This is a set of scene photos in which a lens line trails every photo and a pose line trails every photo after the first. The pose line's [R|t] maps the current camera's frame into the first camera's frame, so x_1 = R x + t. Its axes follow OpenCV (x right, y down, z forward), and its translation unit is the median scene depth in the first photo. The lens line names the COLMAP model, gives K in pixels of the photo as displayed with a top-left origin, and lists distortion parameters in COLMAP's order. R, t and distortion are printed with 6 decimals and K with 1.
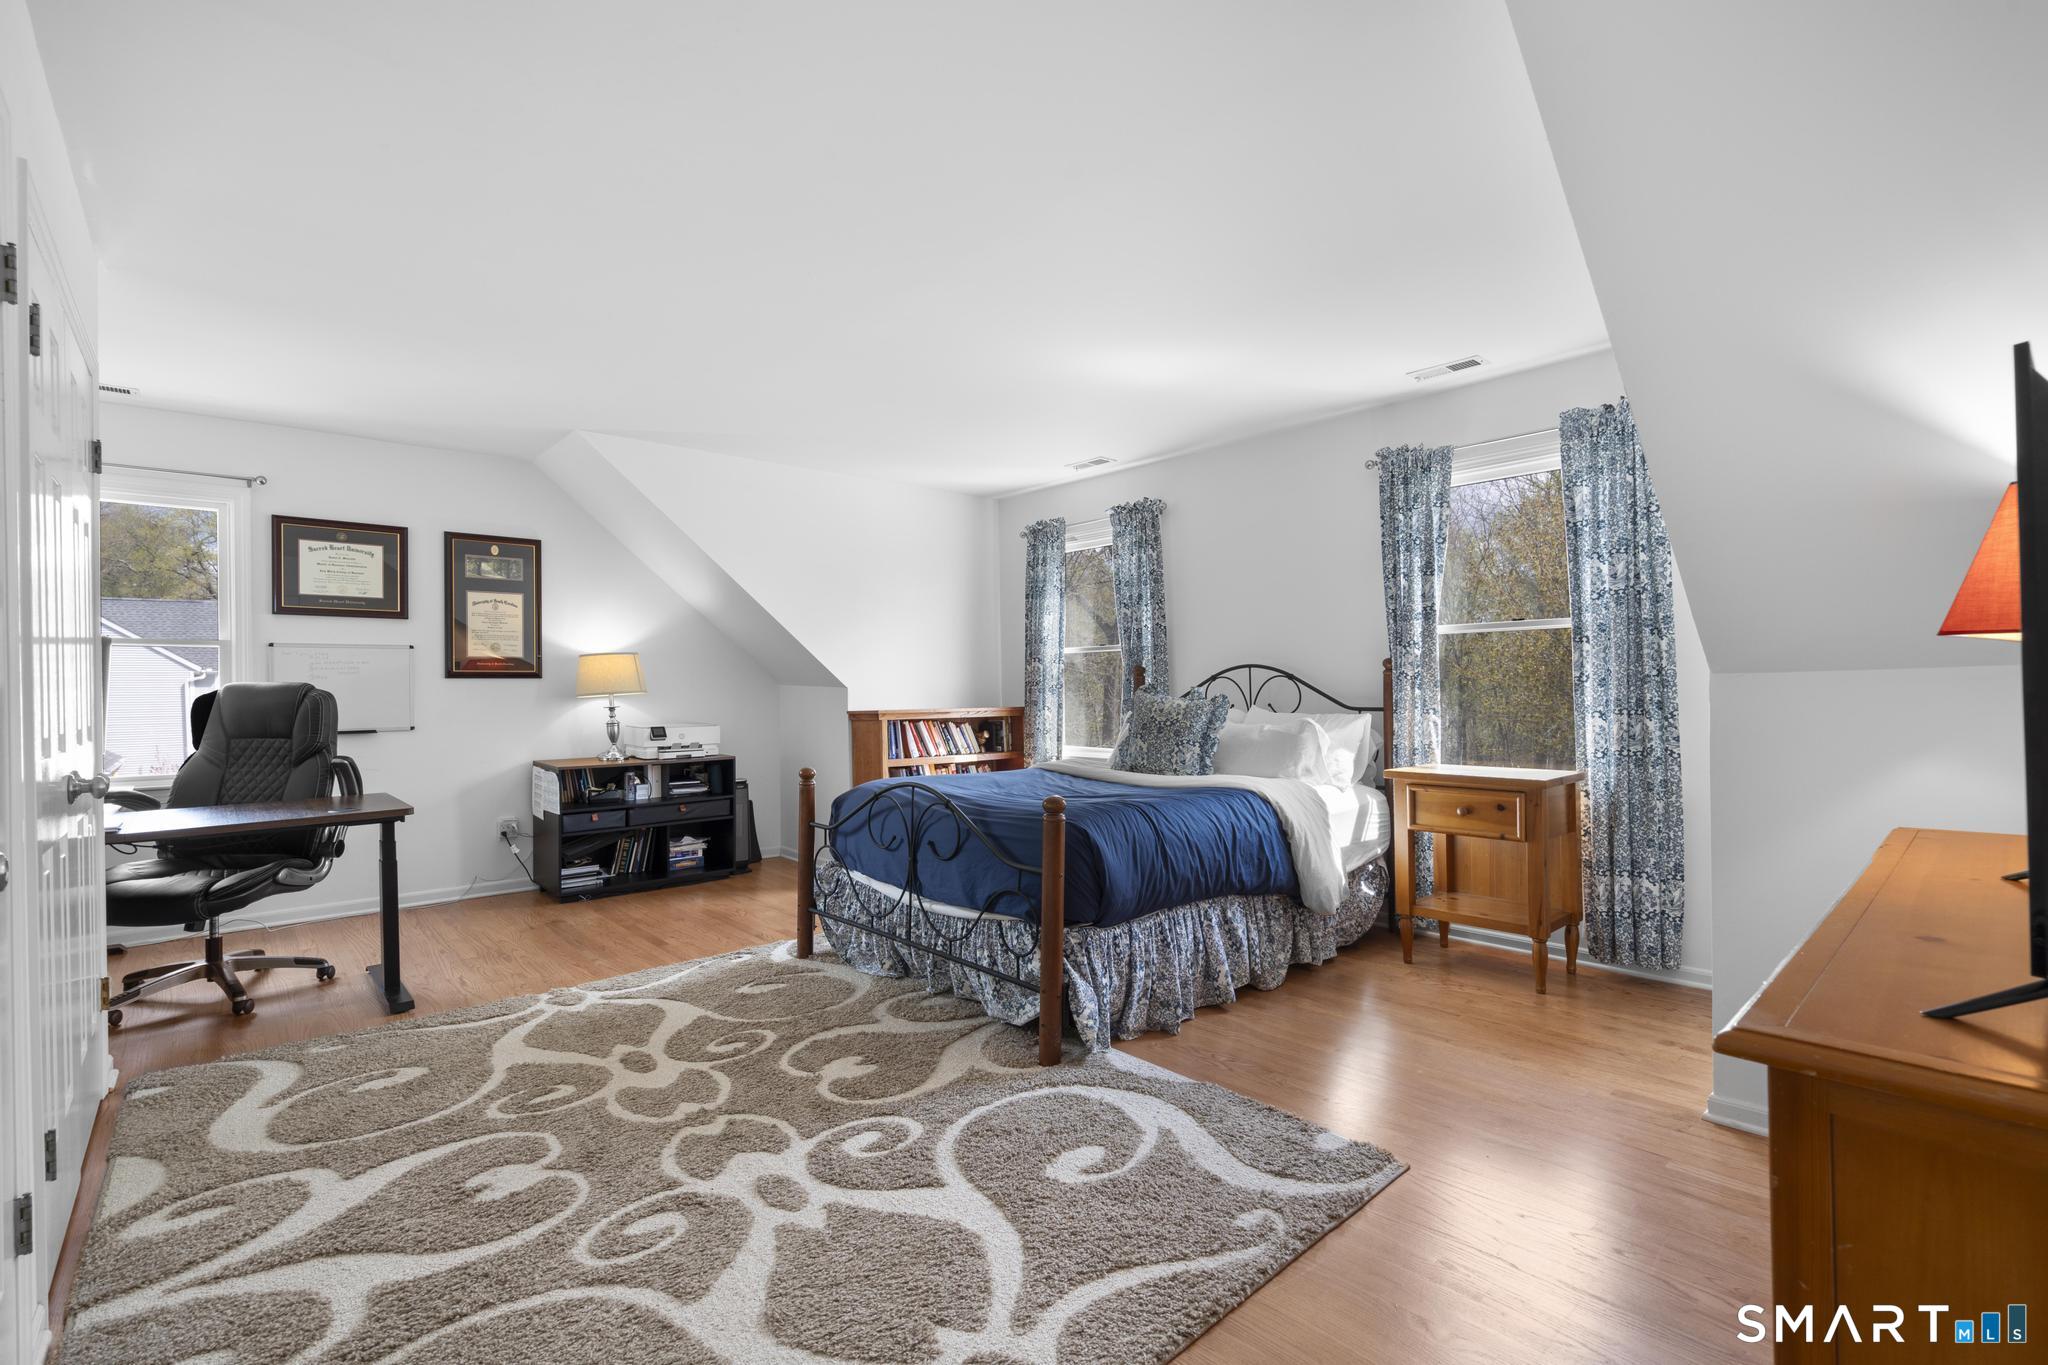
lens RADIAL K [[923.2, 0, 1016.2], [0, 923.2, 685.1], [0, 0, 1]] dist [-0.004611, 0.000251]
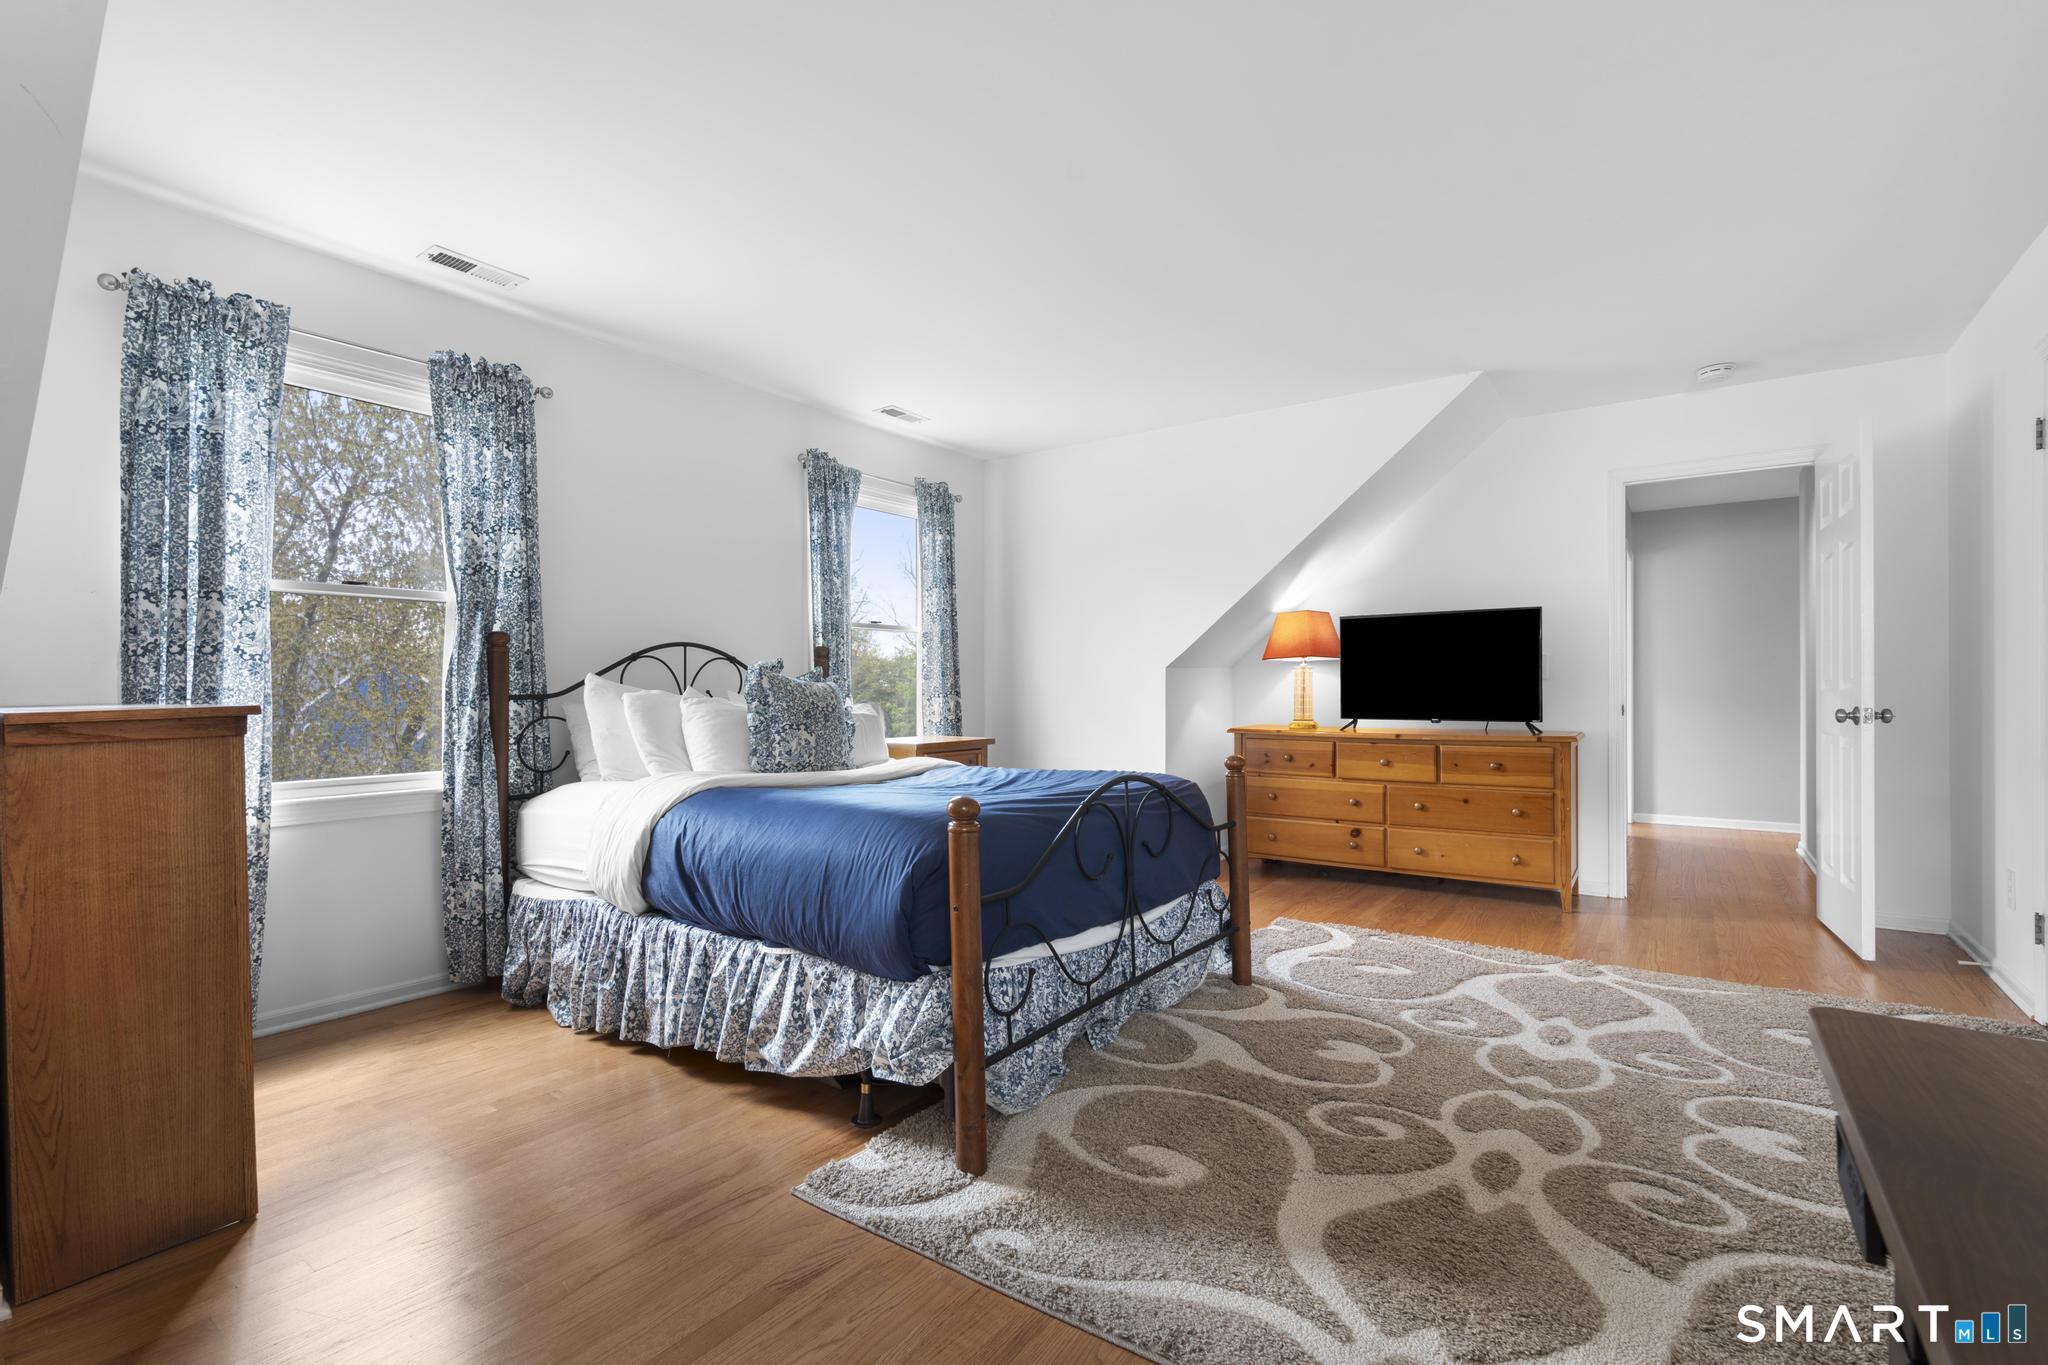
lens RADIAL K [[923.2, 0, 1016.2], [0, 923.2, 685.1], [0, 0, 1]] dist [-0.004611, 0.000251]
pose [[-0.219710, 0.018264, 0.975394, -0.976223], [0.006110, 0.999831, -0.017345, 0.049862], [-0.975546, 0.002149, -0.219784, 1.446323]]
